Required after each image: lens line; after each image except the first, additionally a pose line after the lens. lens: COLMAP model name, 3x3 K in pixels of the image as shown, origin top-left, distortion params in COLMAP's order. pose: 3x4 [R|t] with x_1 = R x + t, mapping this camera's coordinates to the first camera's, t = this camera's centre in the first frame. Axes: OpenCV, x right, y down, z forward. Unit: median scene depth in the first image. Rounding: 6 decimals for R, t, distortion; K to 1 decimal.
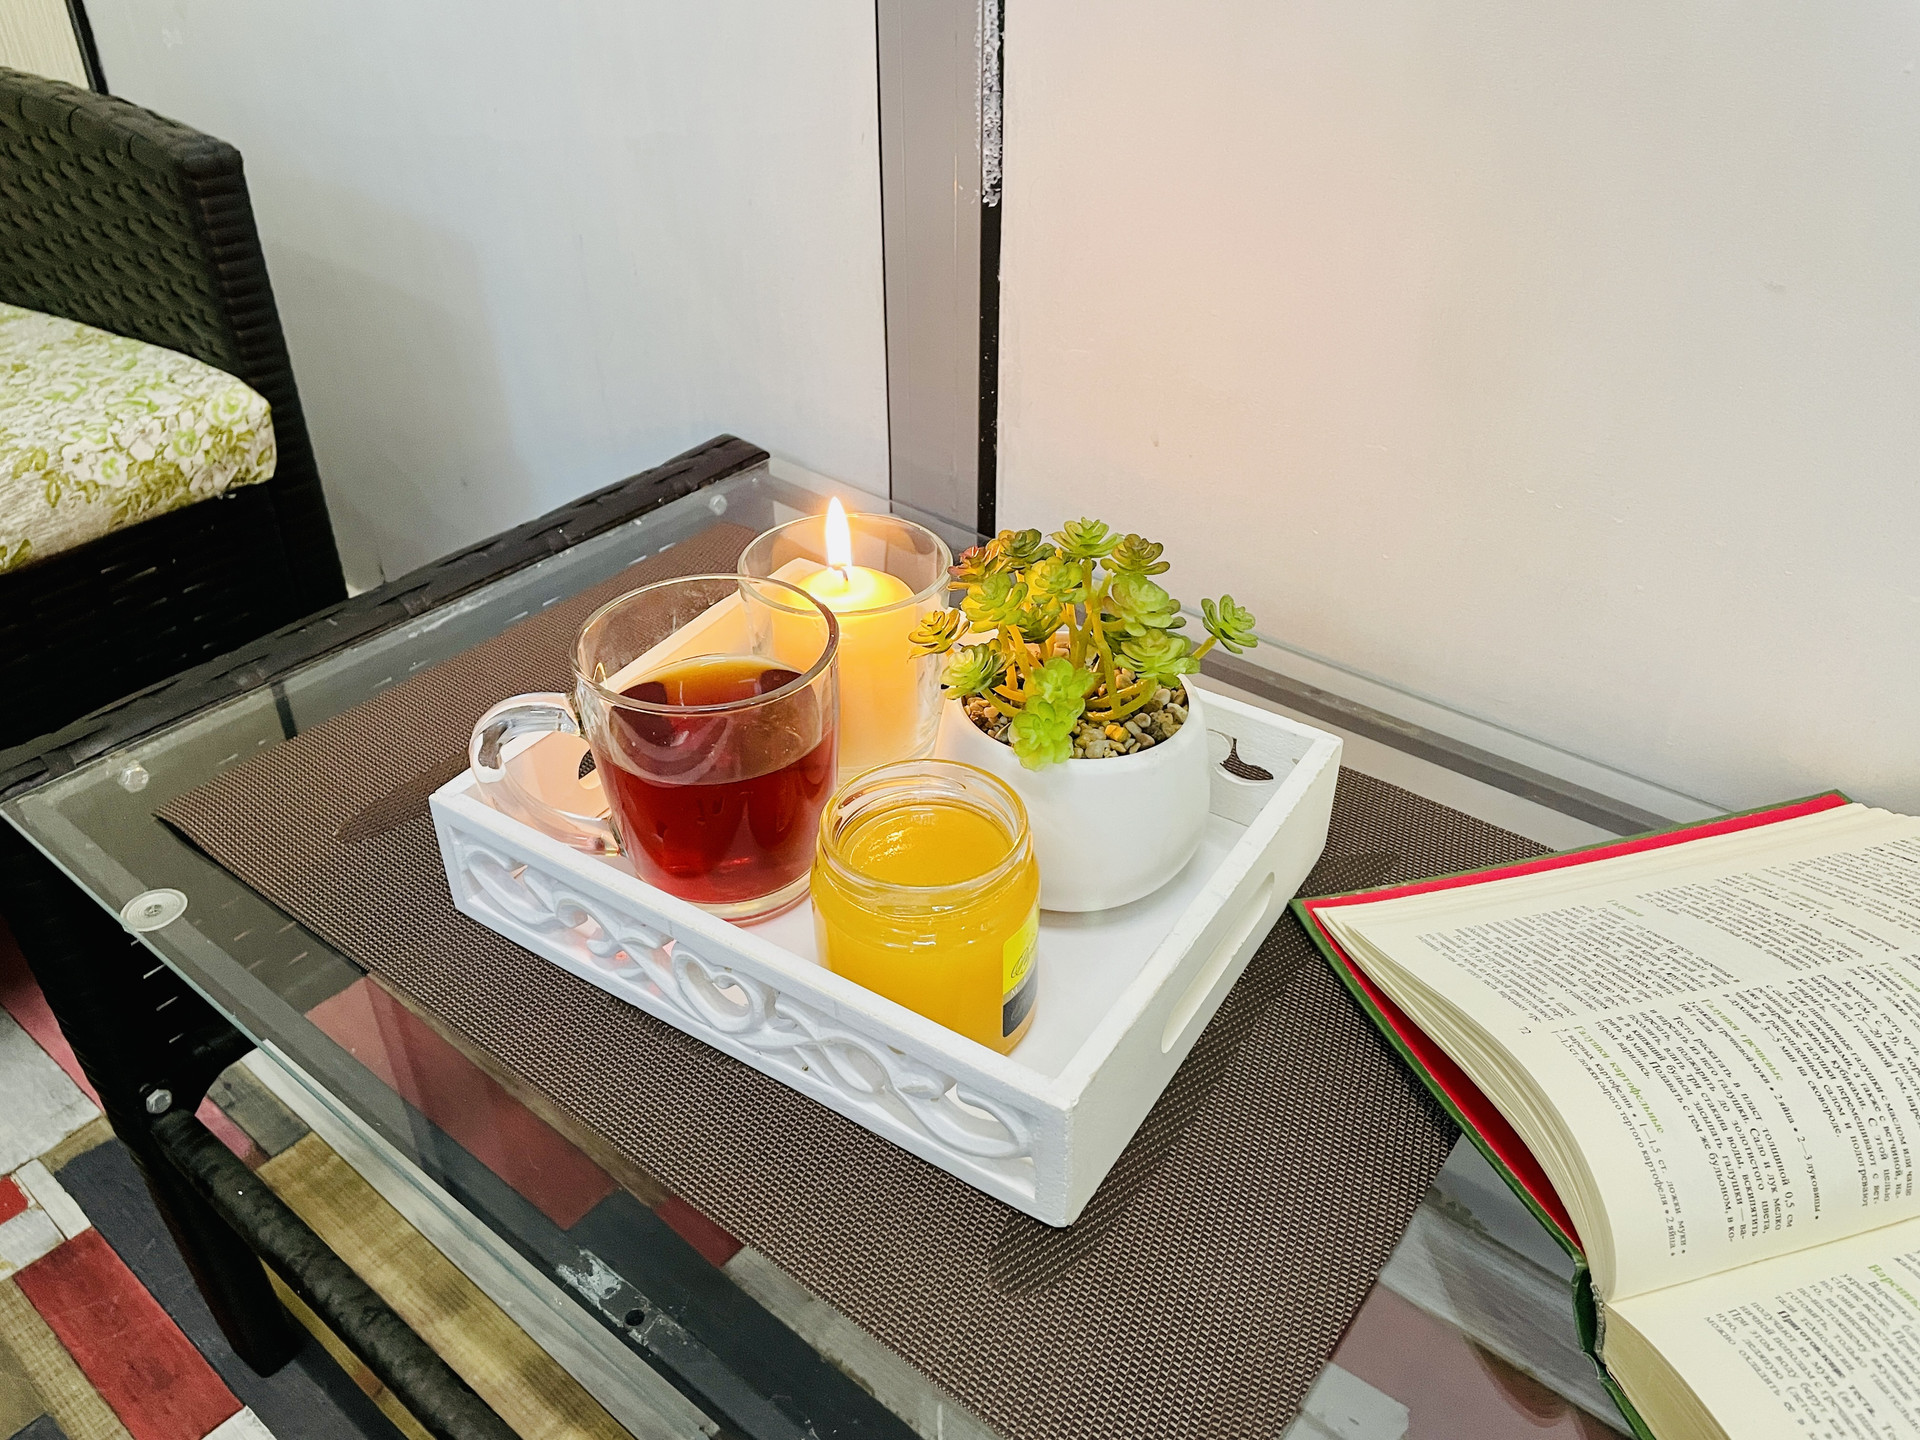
lens RADIAL K [[1444.0, 0, 960.0], [0, 1444.0, 720.0], [0, 0, 1]] dist [0.091319, -0.104499]
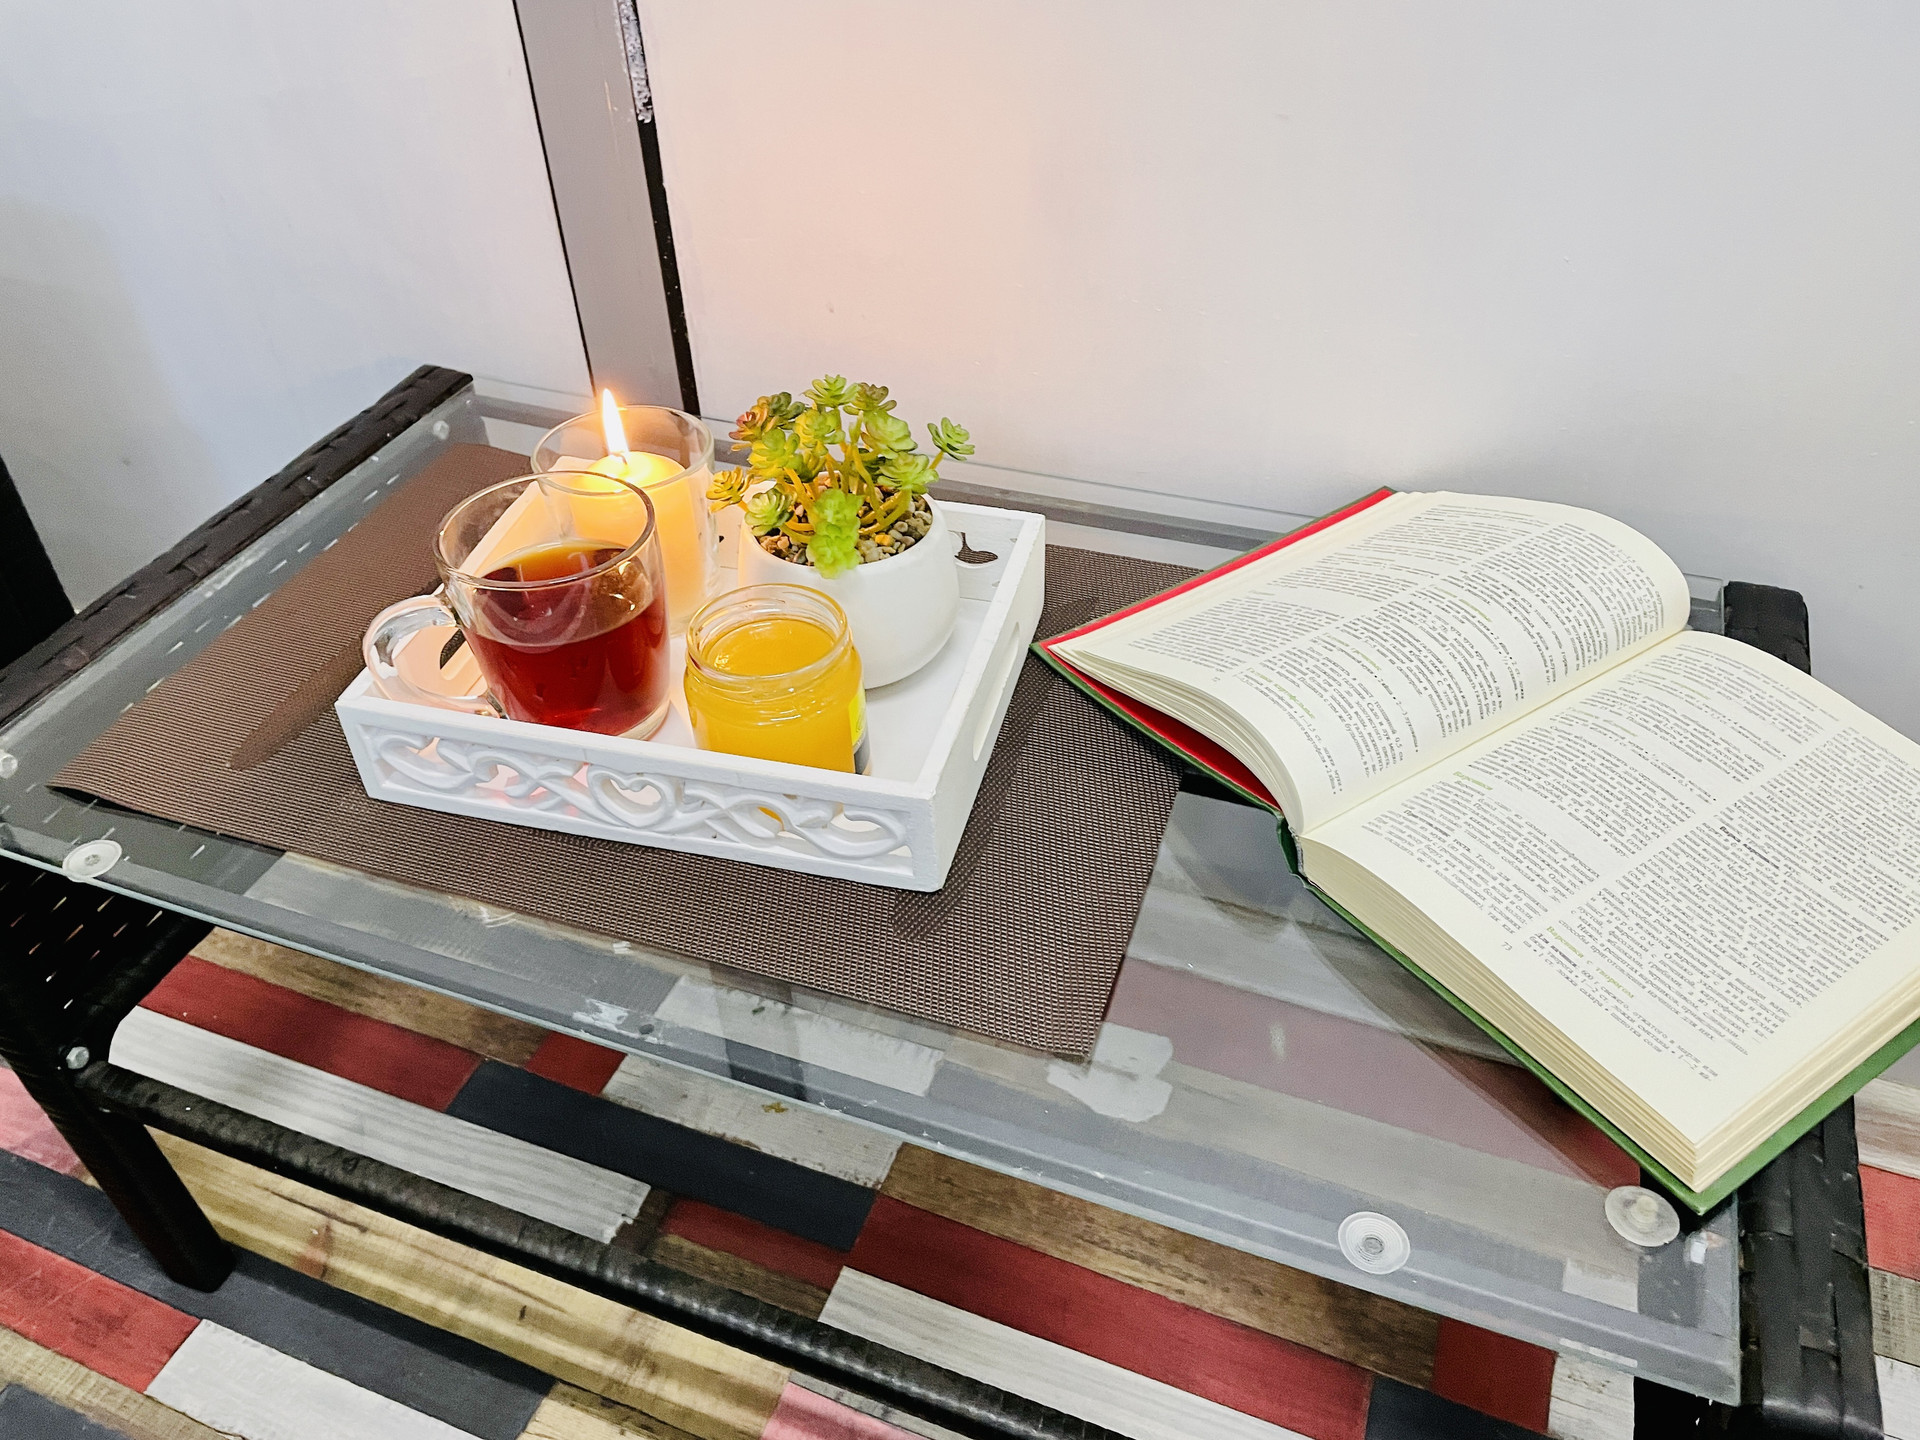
lens RADIAL K [[1462.3, 0, 917.2], [0, 1462.3, 726.9], [0, 0, 1]] dist [0.155525, -0.280264]
pose [[0.953937, -0.218282, 0.205809, -0.165200], [0.201290, 0.974369, 0.100432, 0.044698], [-0.222457, -0.054378, 0.973425, -0.280683]]
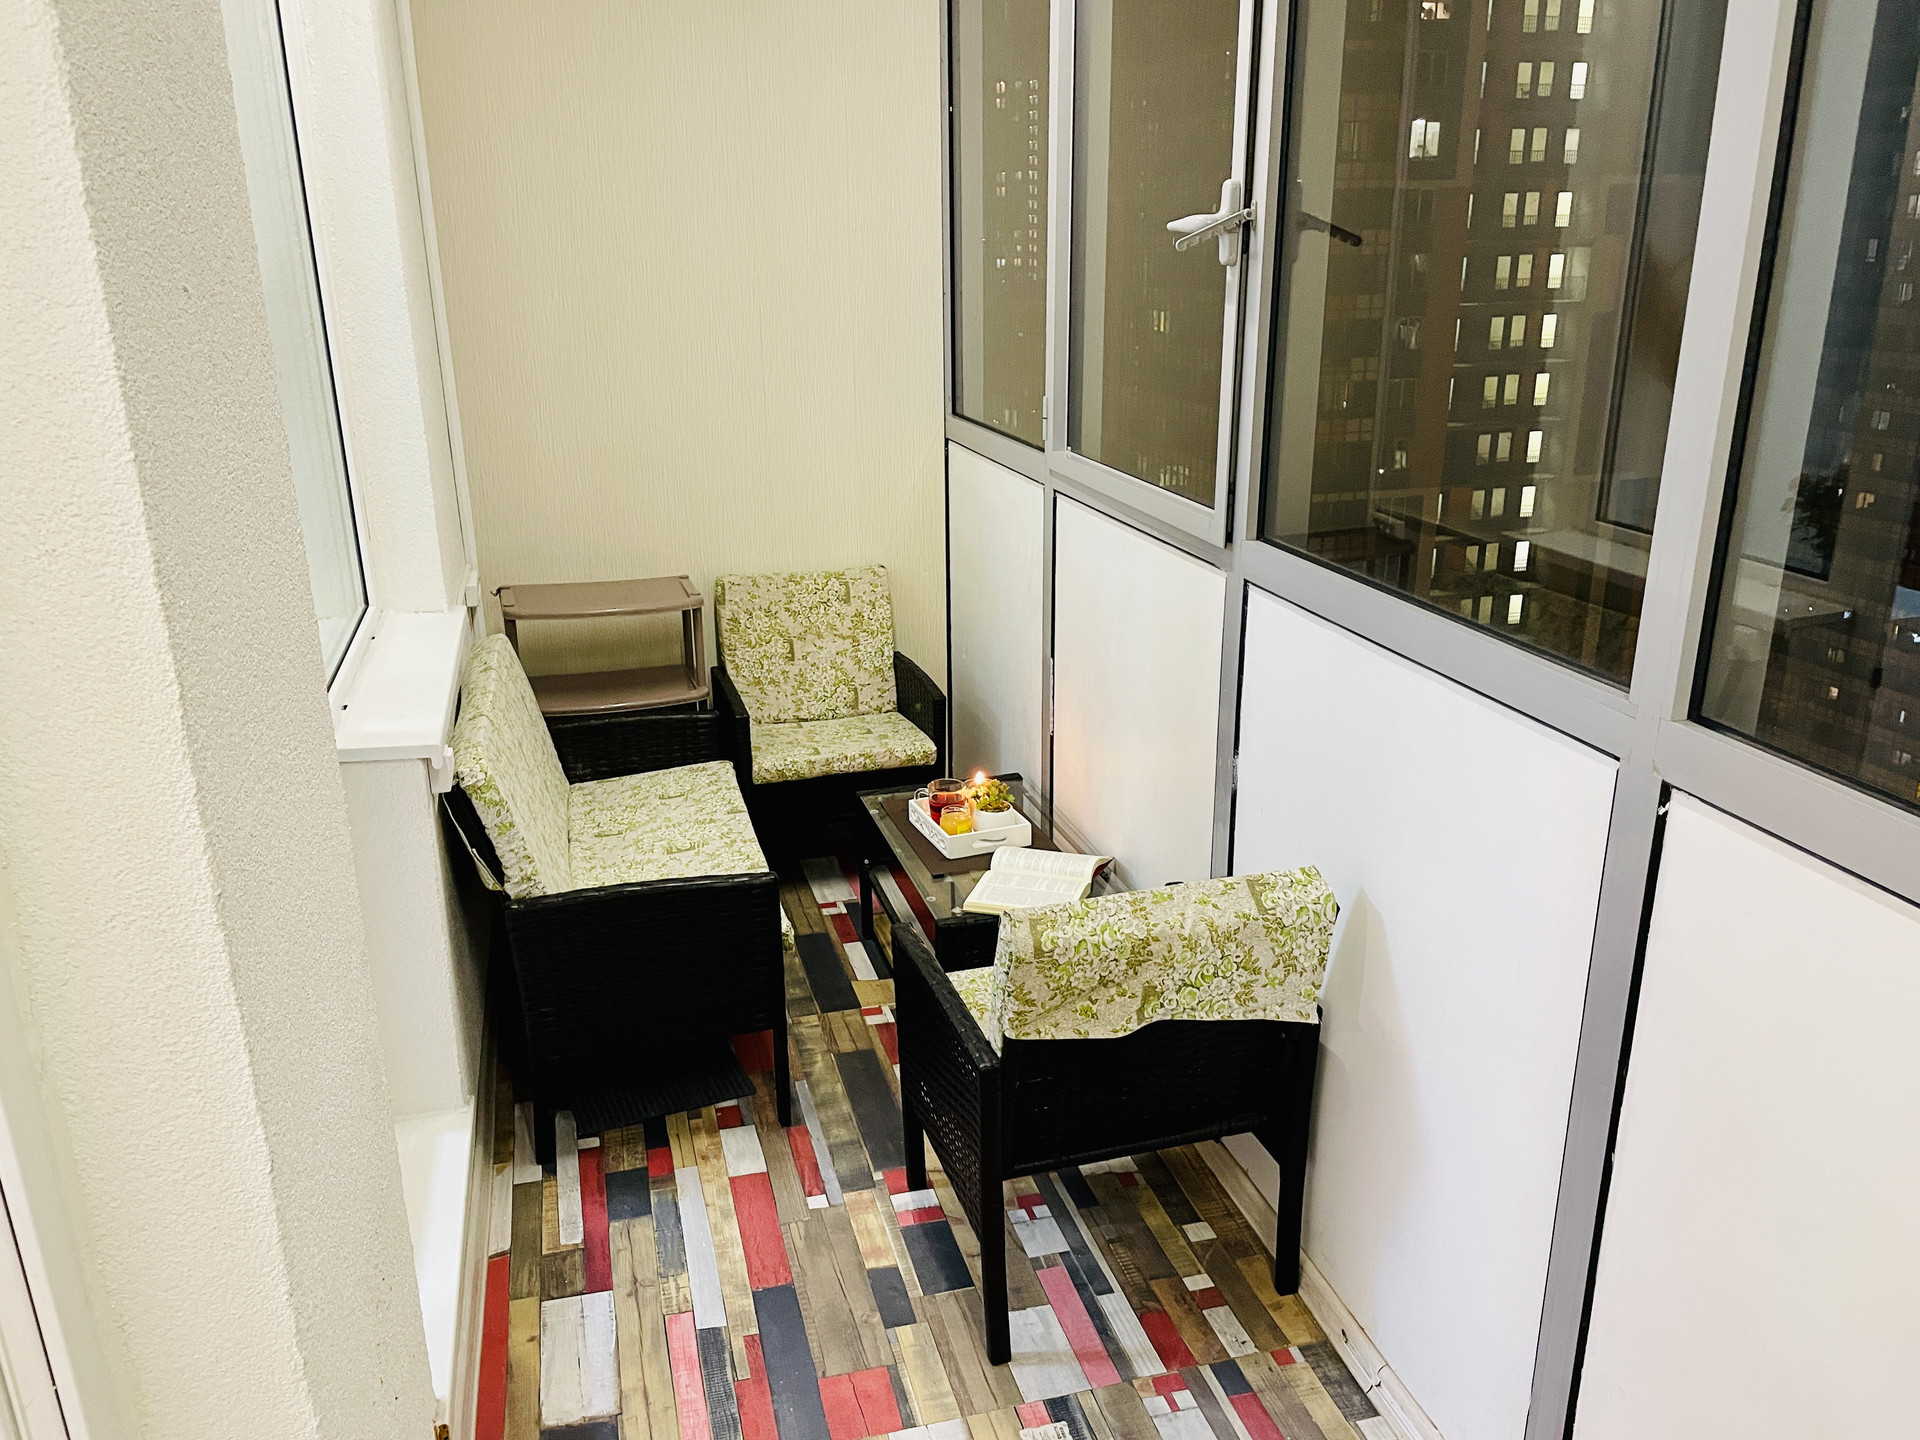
lens RADIAL K [[1444.0, 0, 960.0], [0, 1444.0, 720.0], [0, 0, 1]] dist [0.091319, -0.104499]
pose [[0.822423, 0.171069, -0.542546, 3.590839], [-0.323170, 0.925374, -0.198103, 1.015027], [0.468168, 0.338259, 0.816333, -4.739950]]
